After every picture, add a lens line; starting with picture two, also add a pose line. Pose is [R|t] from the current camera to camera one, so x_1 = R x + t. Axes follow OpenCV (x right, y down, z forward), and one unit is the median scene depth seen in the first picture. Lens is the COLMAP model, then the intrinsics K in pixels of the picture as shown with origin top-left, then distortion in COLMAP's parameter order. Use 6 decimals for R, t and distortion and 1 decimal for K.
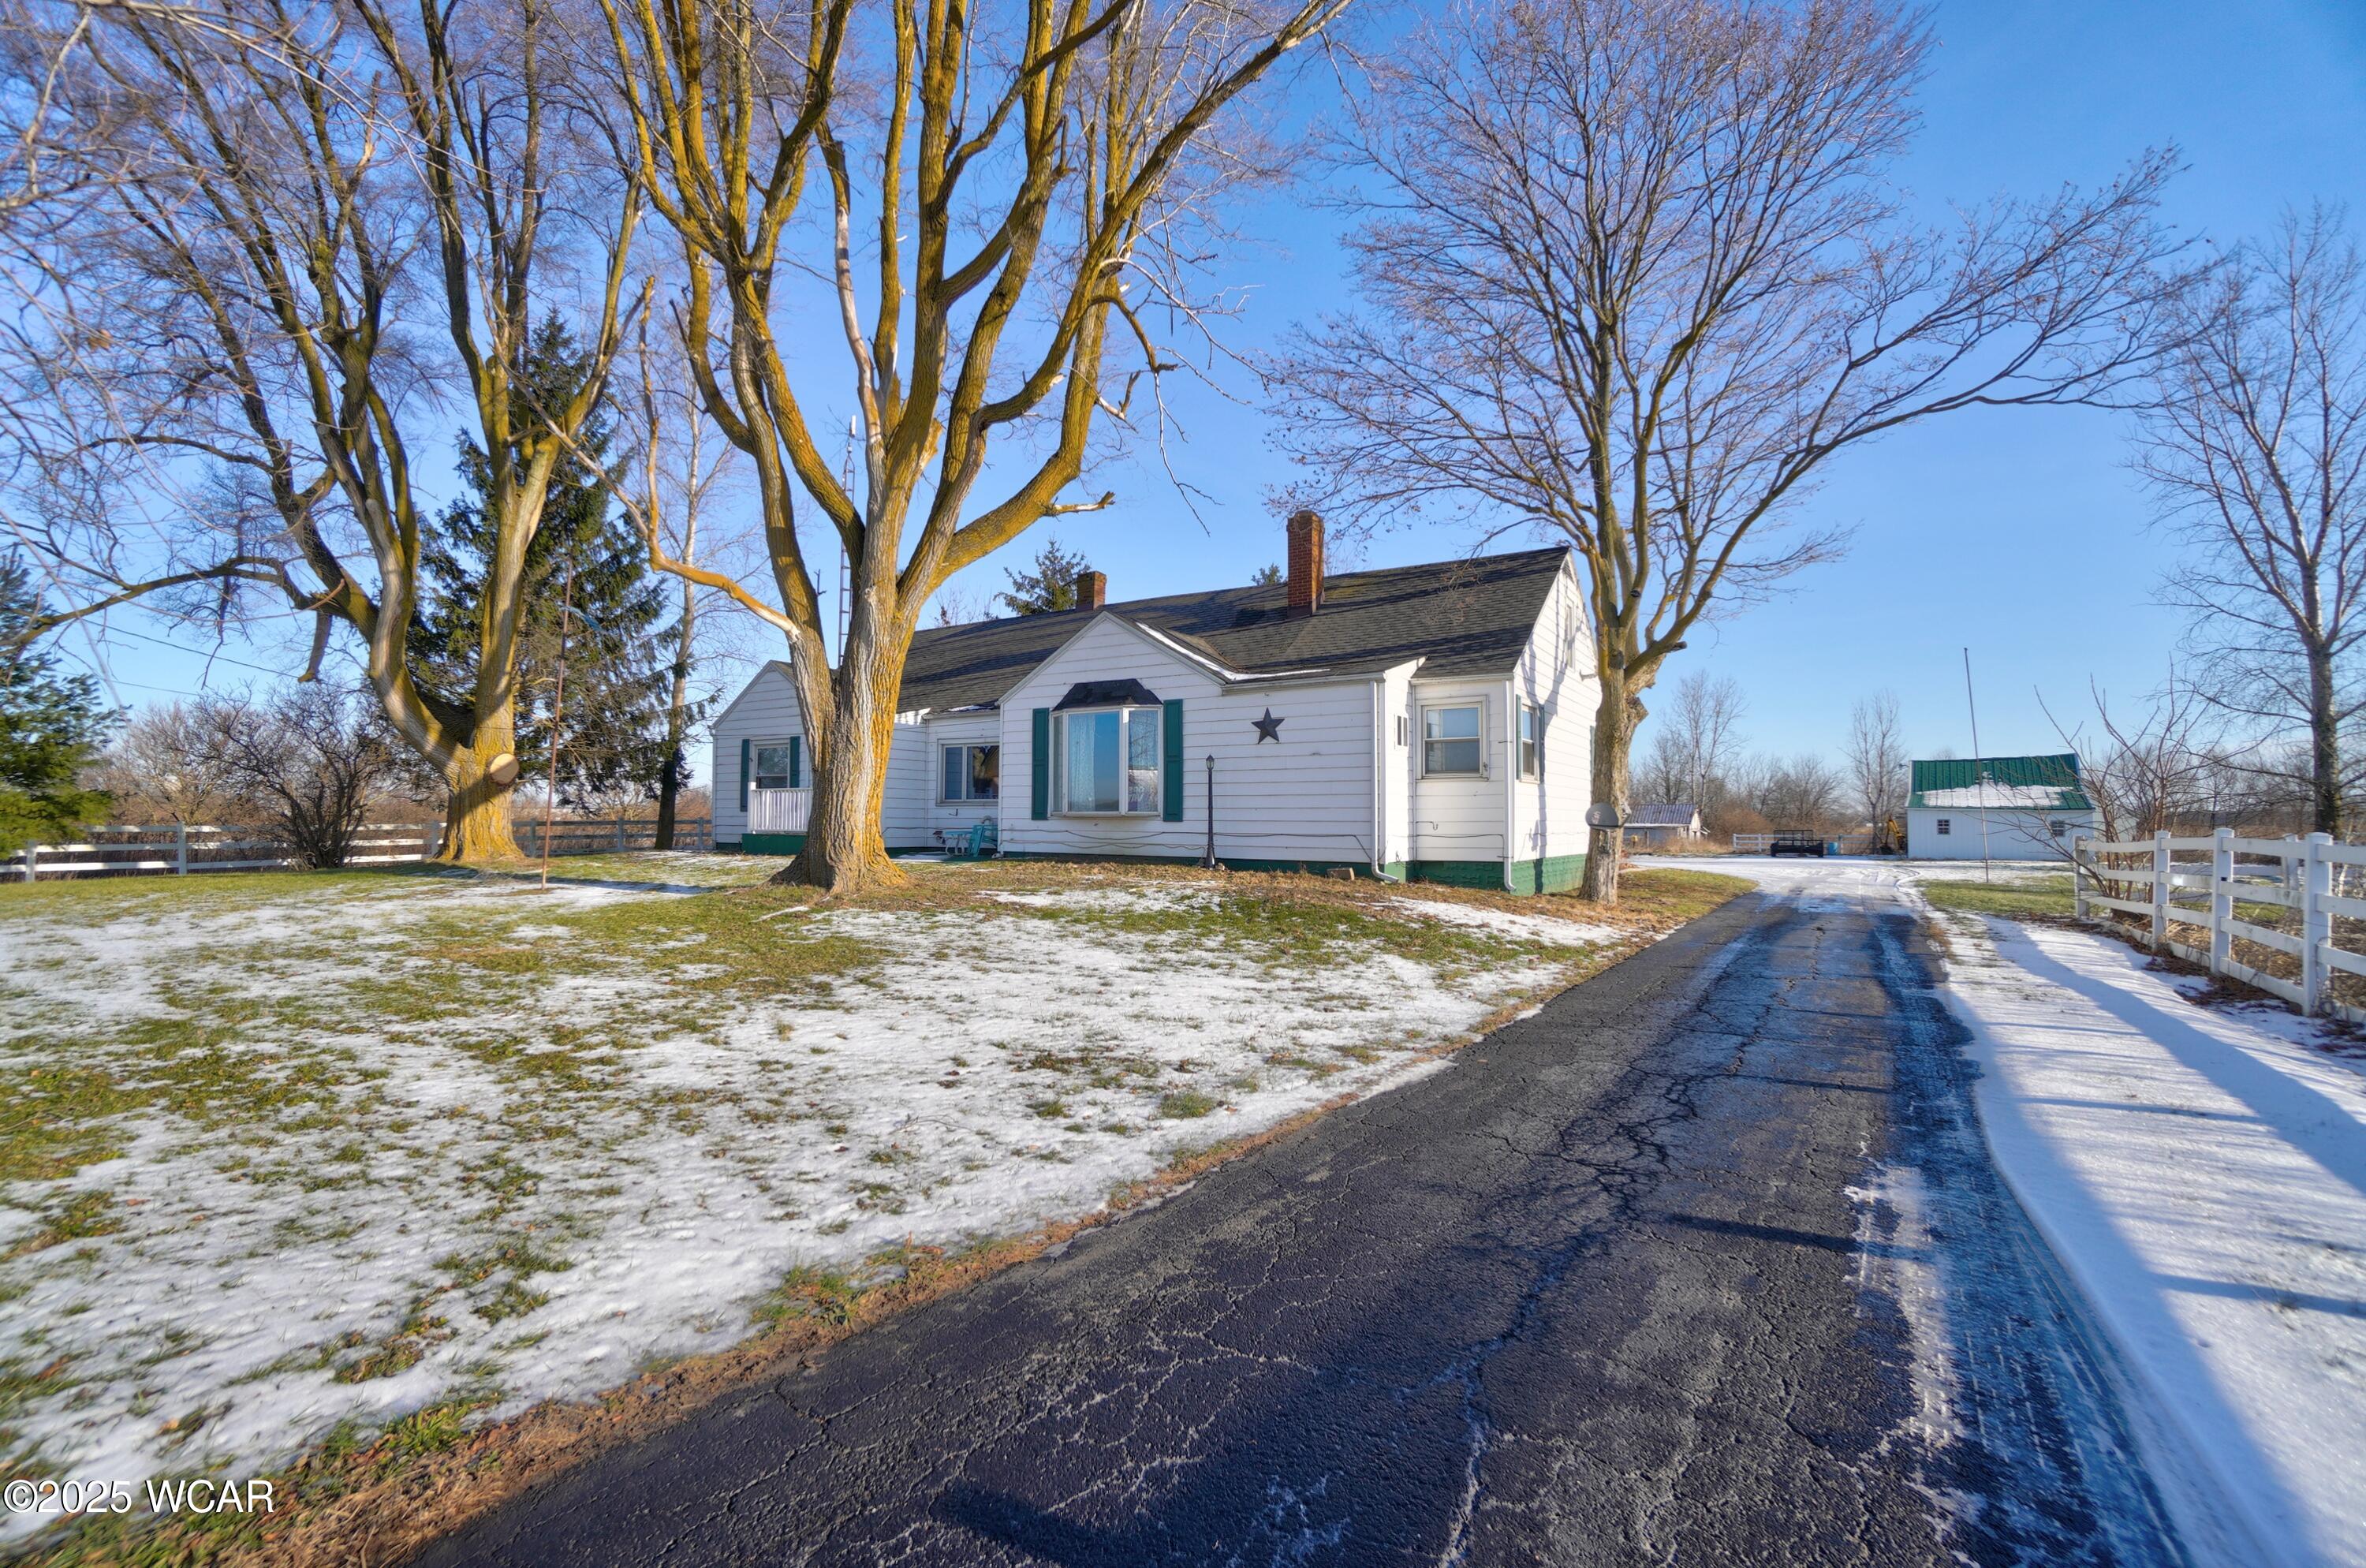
lens RADIAL K [[1061.3, 0, 1183.0], [0, 1061.3, 784.0], [0, 0, 1]] dist [-0.047281, 0.021859]
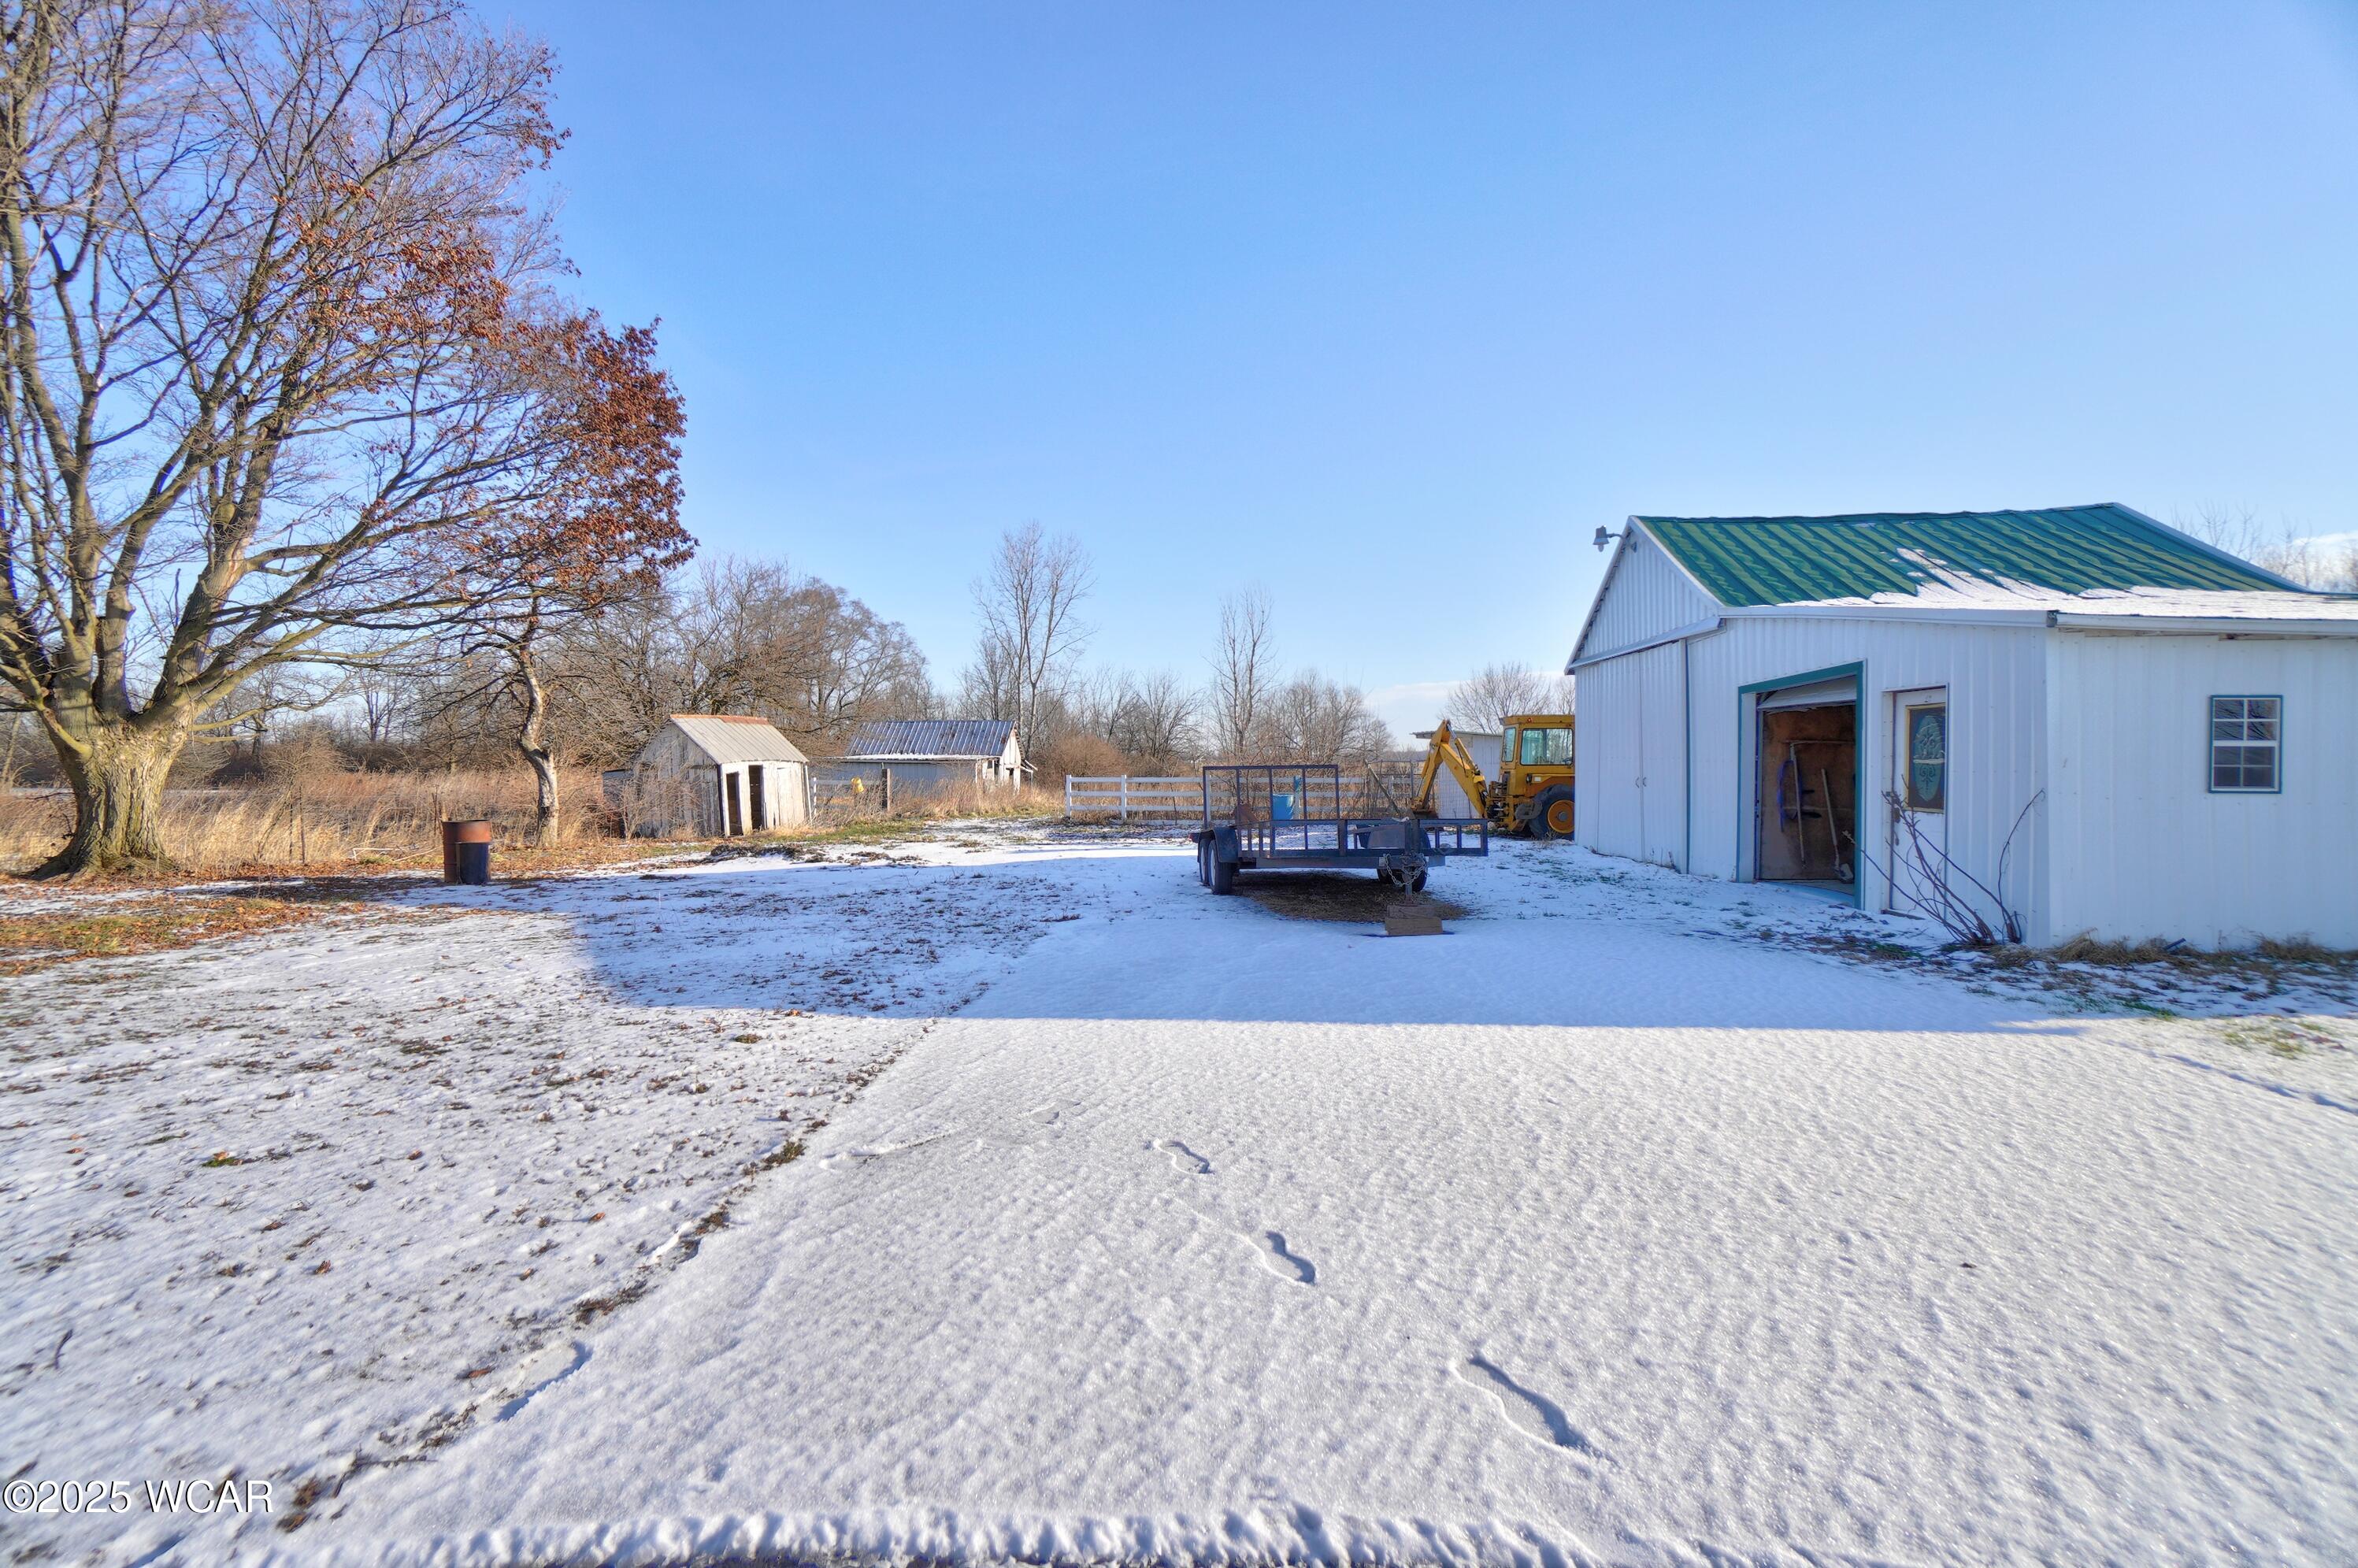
lens RADIAL K [[1048.5, 0, 1149.6], [0, 1048.5, 781.5], [0, 0, 1]] dist [-0.052054, -0.000008]
pose [[0.852135, -0.009639, 0.523234, 0.534628], [-0.019989, 0.998501, 0.050949, 0.044682], [-0.522941, -0.053874, 0.850665, 1.003633]]
